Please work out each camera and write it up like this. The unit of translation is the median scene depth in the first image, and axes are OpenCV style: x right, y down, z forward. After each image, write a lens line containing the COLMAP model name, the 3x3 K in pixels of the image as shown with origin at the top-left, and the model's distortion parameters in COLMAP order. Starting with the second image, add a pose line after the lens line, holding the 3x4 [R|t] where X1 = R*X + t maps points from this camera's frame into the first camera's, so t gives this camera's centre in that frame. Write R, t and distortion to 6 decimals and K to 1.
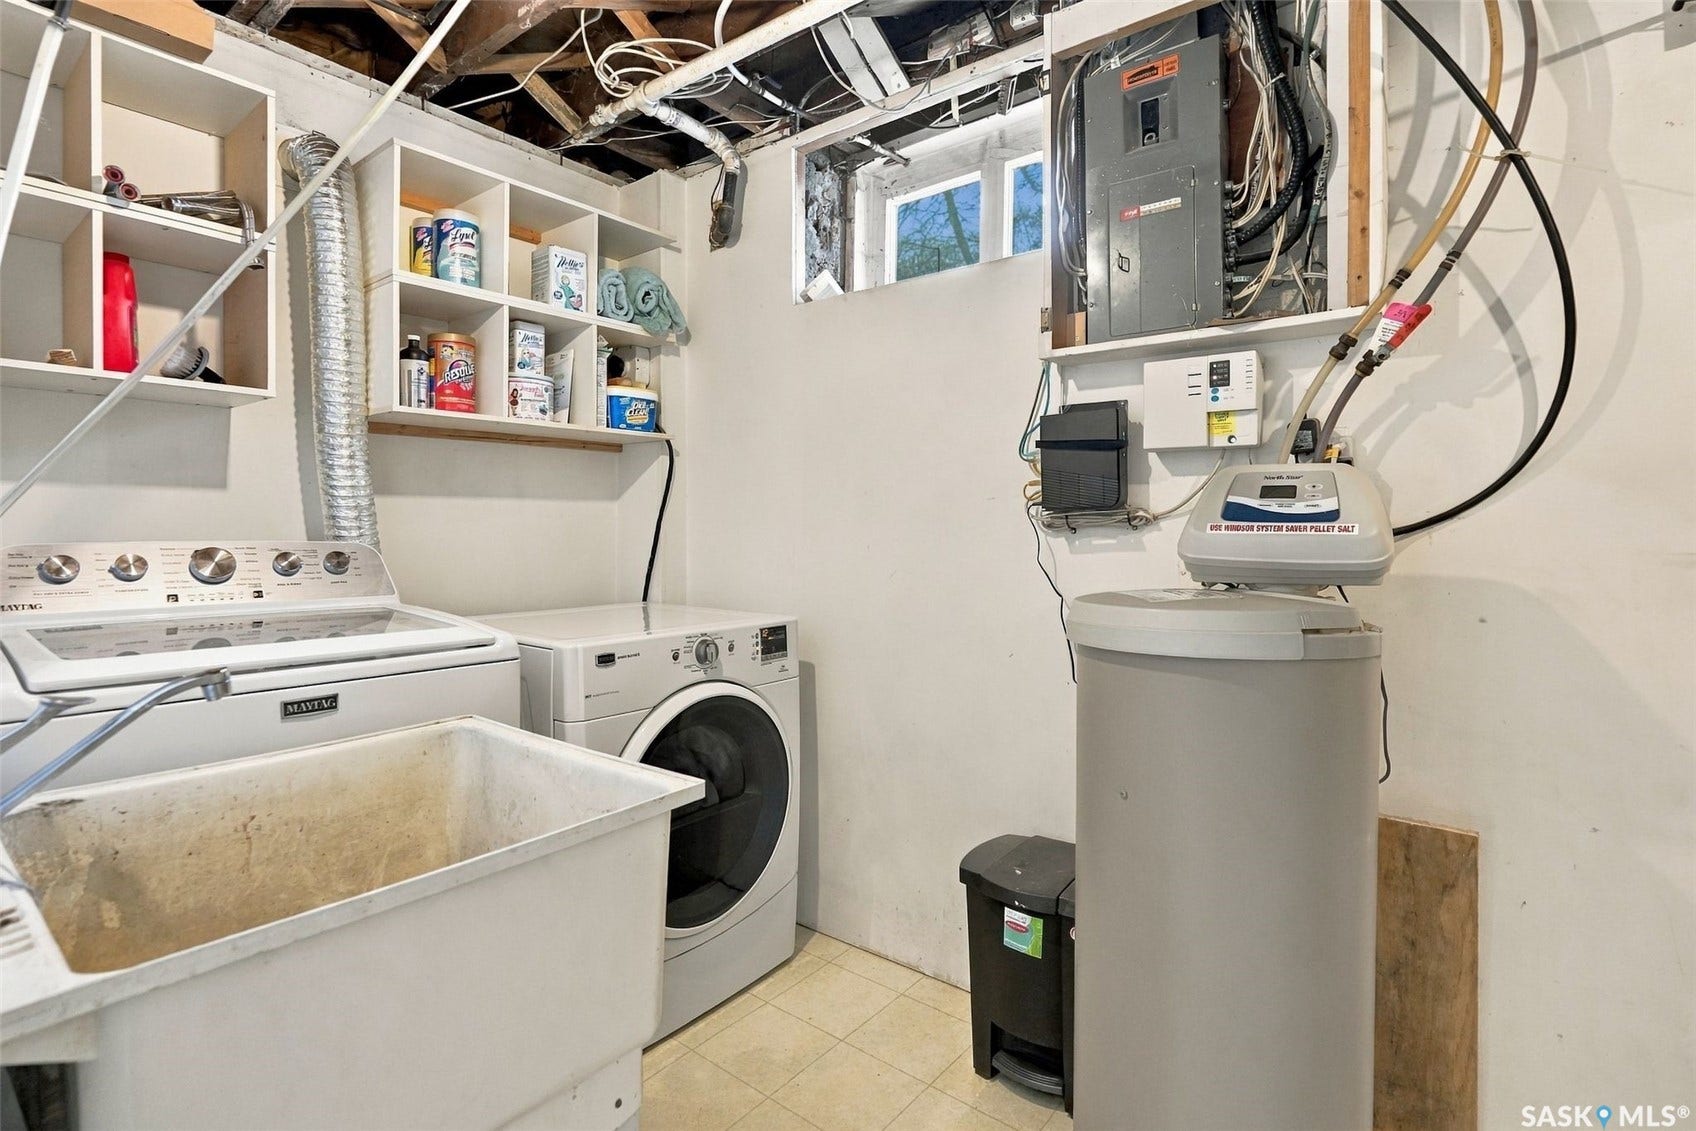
lens RADIAL K [[787.1, 0, 846.4], [0, 787.1, 529.8], [0, 0, 1]] dist [-0.001746, 0.000445]
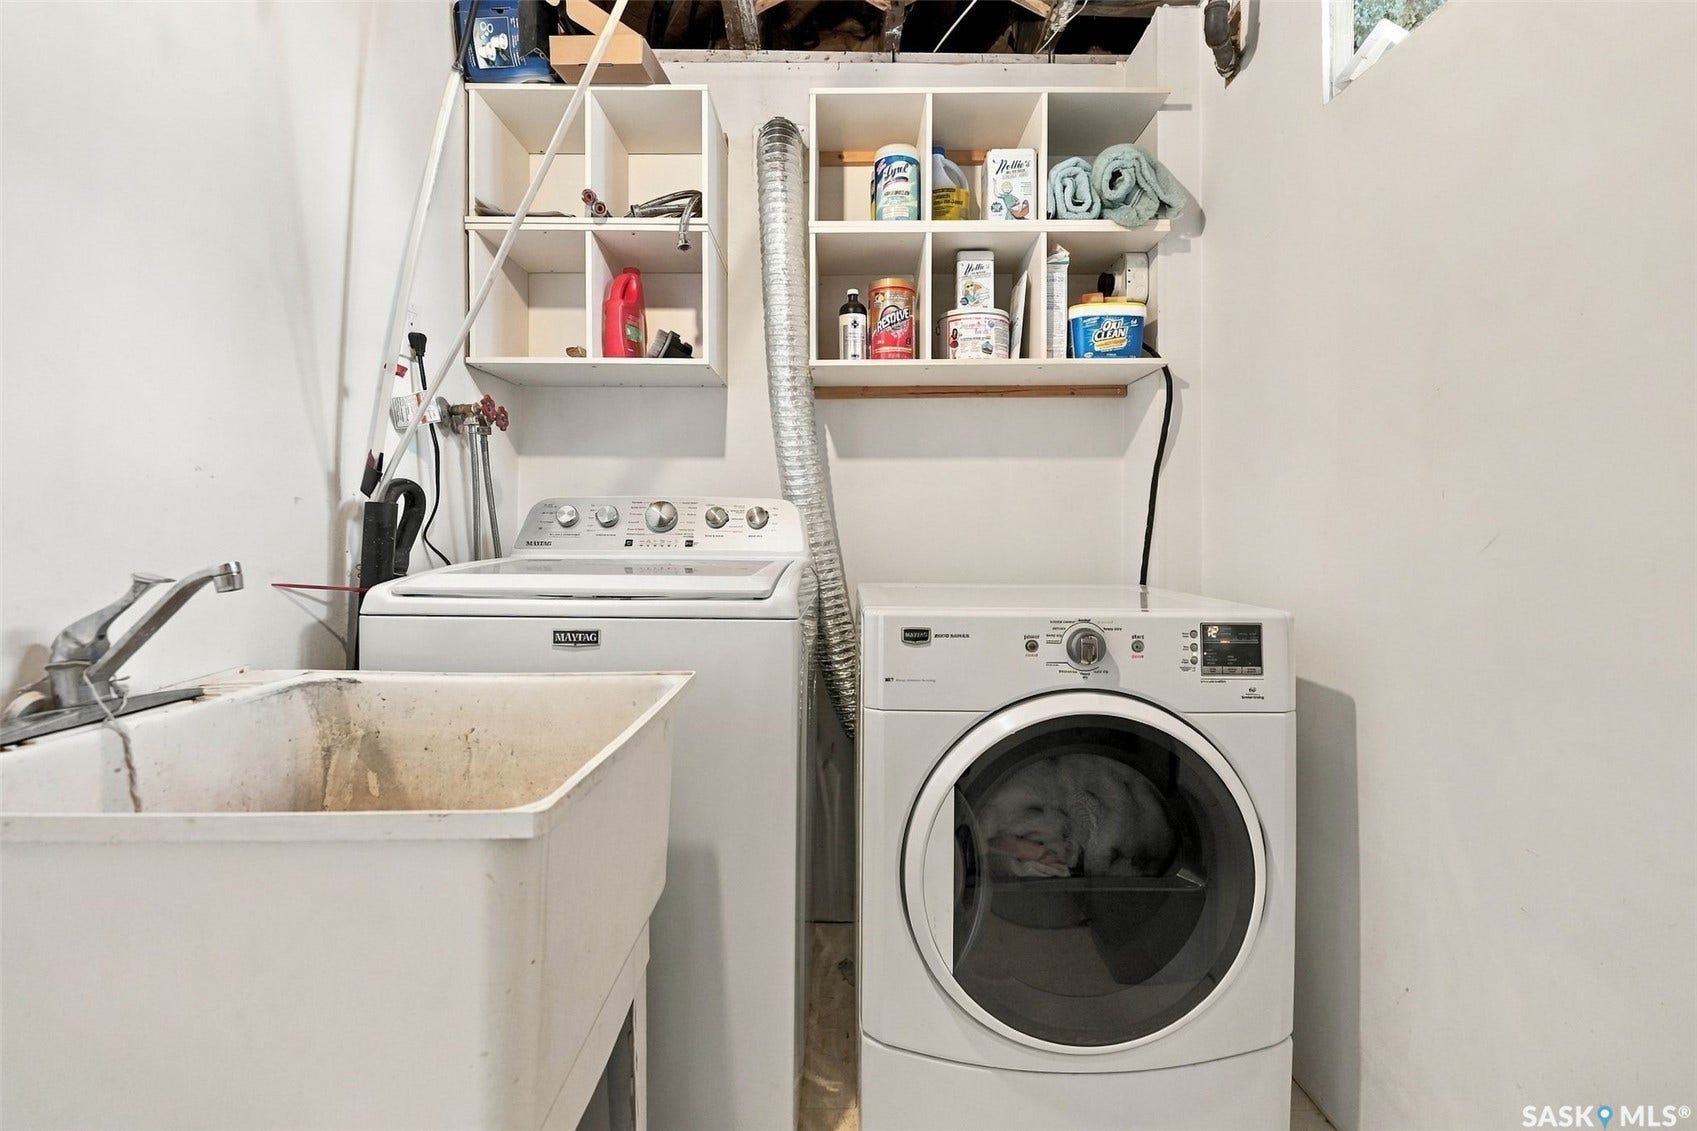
lens RADIAL K [[787.5, 0, 846.9], [0, 787.5, 529.8], [0, 0, 1]] dist [-0.001746, 0.000445]
pose [[0.631405, 0.001015, -0.775453, 0.196695], [-0.001473, 0.999999, 0.000109, 0.048868], [0.775452, 0.001073, 0.631406, 0.367725]]
